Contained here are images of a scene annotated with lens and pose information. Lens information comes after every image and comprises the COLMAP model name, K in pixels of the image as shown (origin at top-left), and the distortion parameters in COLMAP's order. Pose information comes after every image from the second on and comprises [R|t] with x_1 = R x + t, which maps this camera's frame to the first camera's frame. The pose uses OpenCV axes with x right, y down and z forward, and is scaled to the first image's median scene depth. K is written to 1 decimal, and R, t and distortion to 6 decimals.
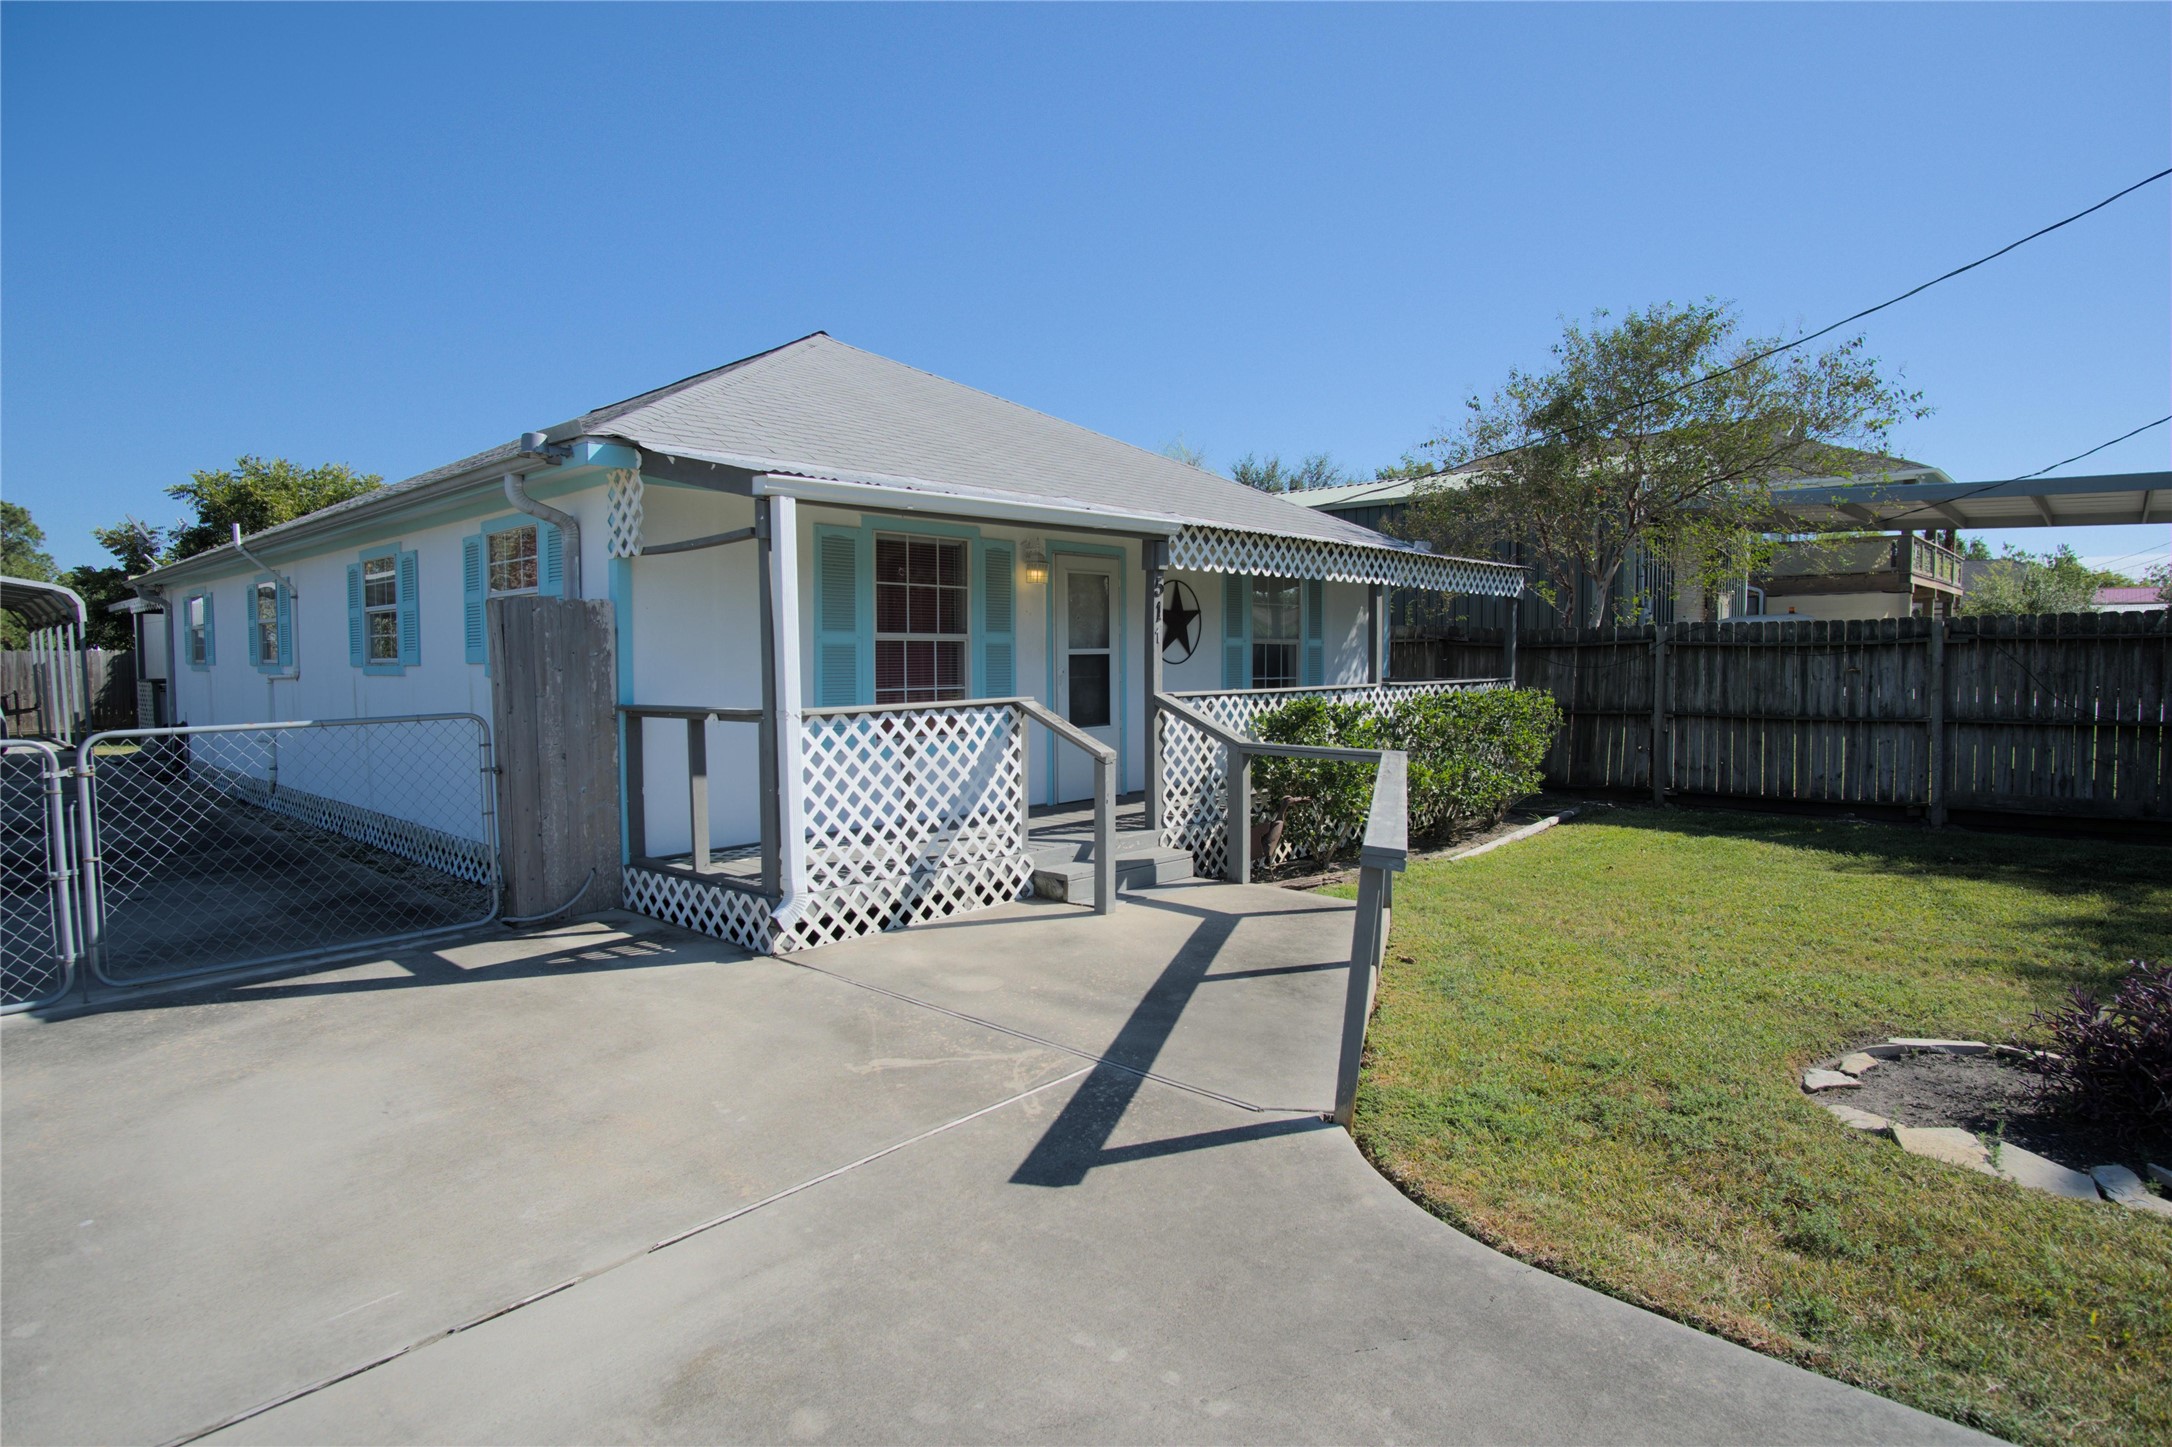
lens RADIAL K [[1156.5, 0, 1081.4], [0, 1156.5, 721.0], [0, 0, 1]] dist [-0.030679, 0.006556]
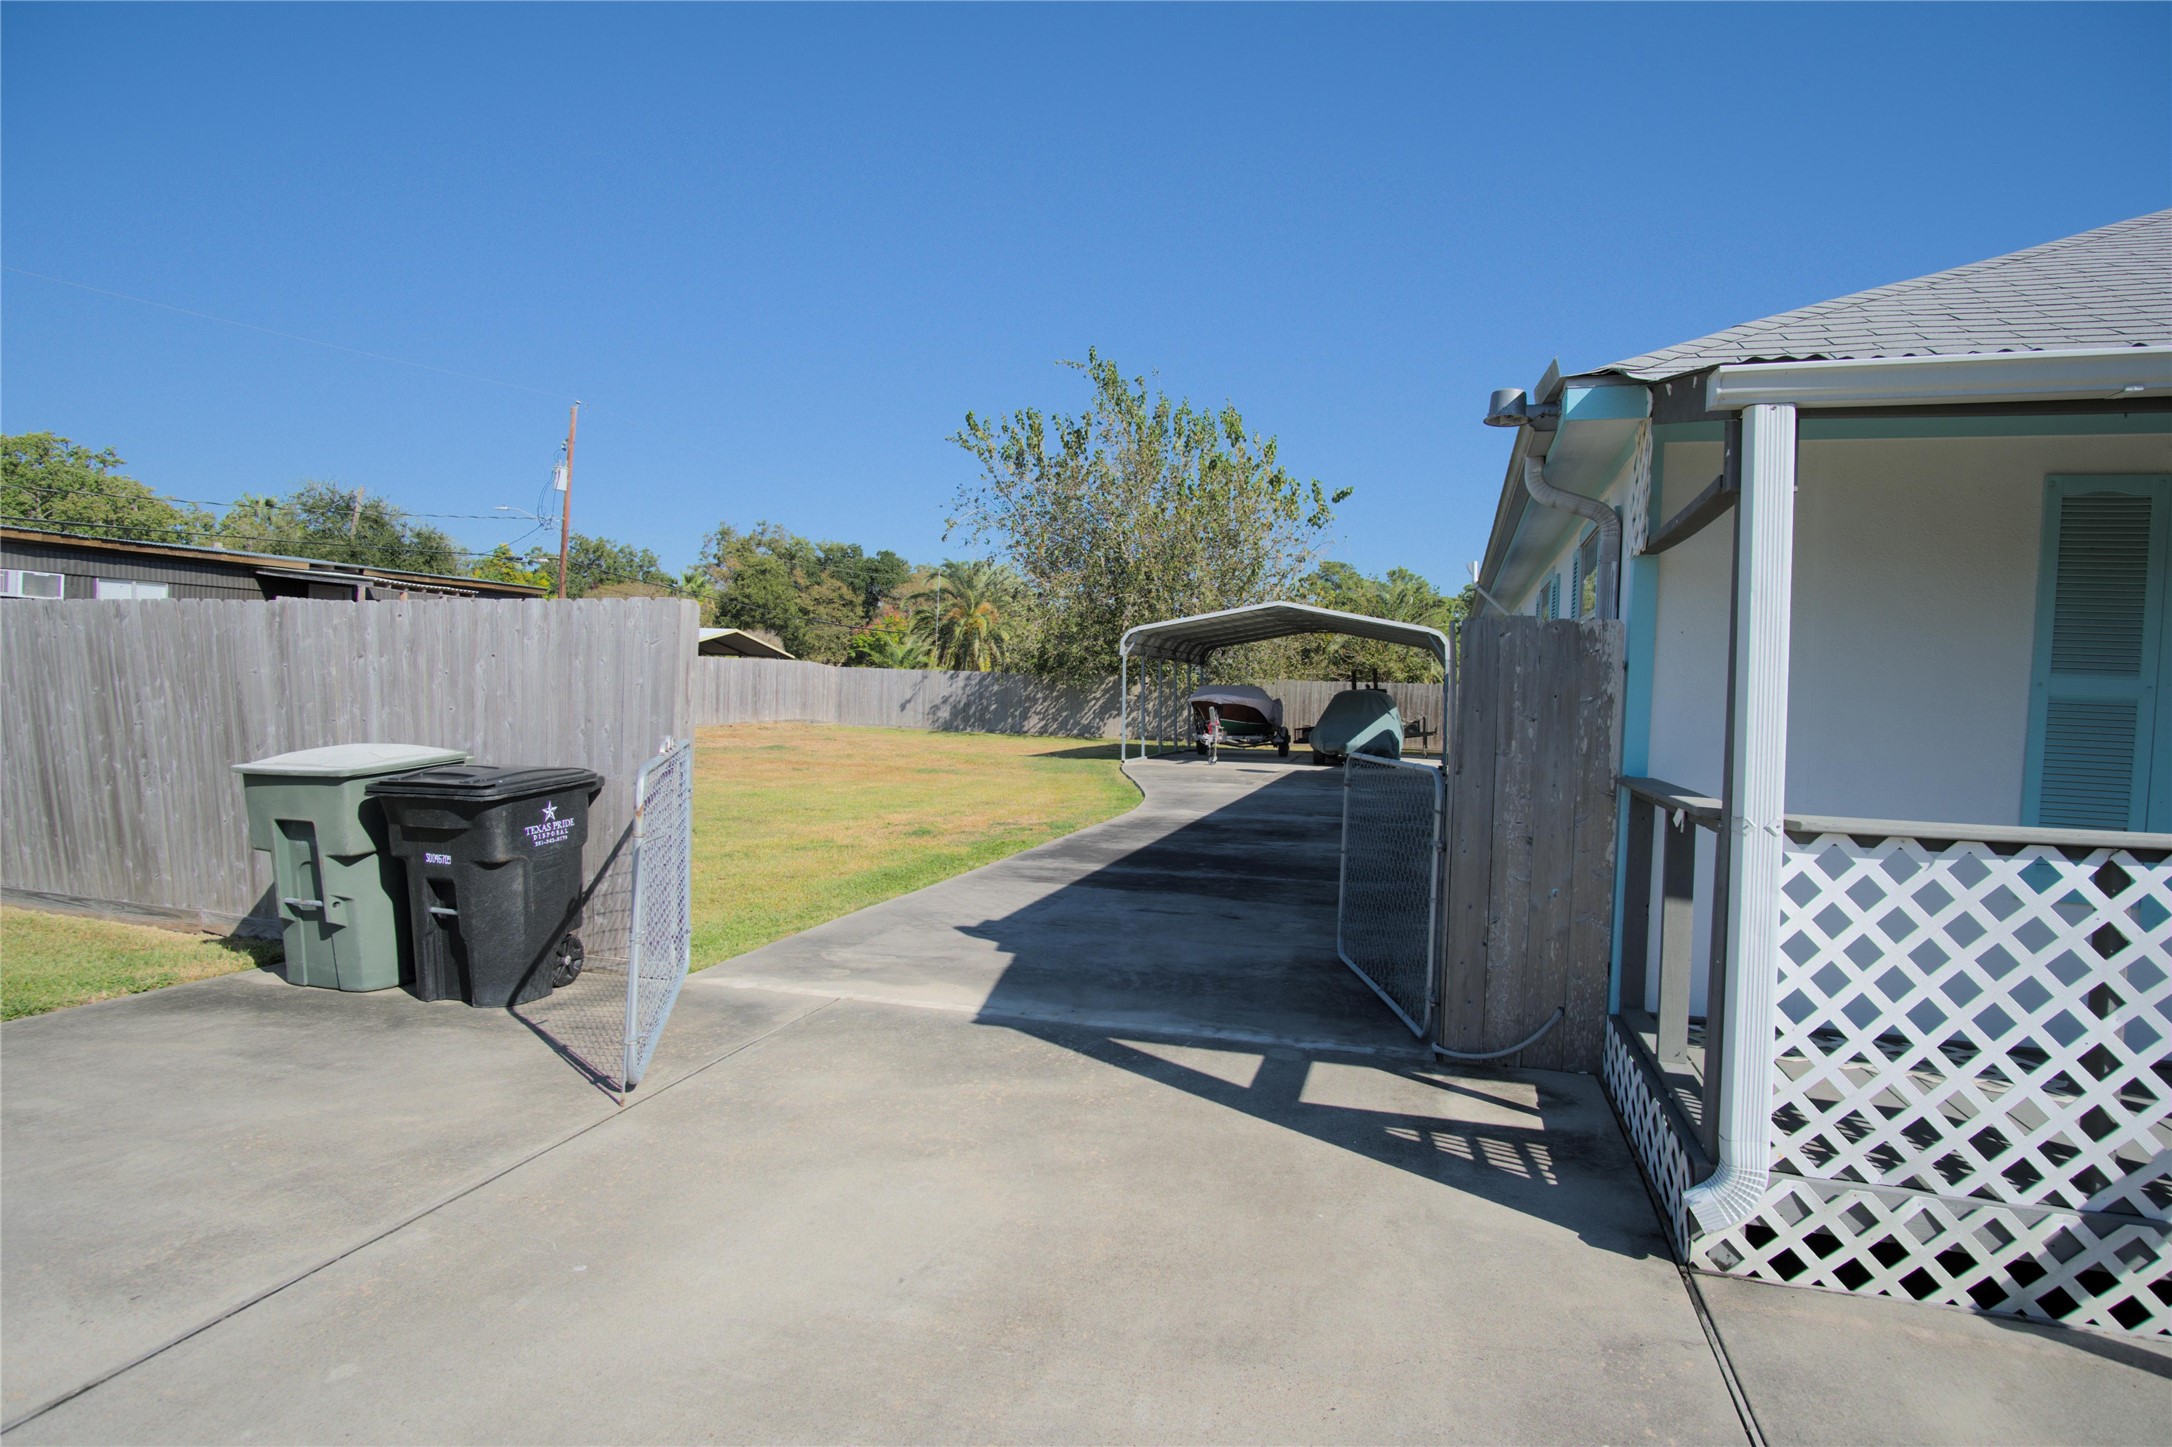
lens RADIAL K [[1156.5, 0, 1089.4], [0, 1156.5, 721.8], [0, 0, 1]] dist [-0.030679, 0.006556]
pose [[0.431263, 0.049541, -0.900865, 0.072313], [-0.084021, 0.996357, 0.014570, -0.031331], [0.898306, 0.069408, 0.433854, 0.460744]]
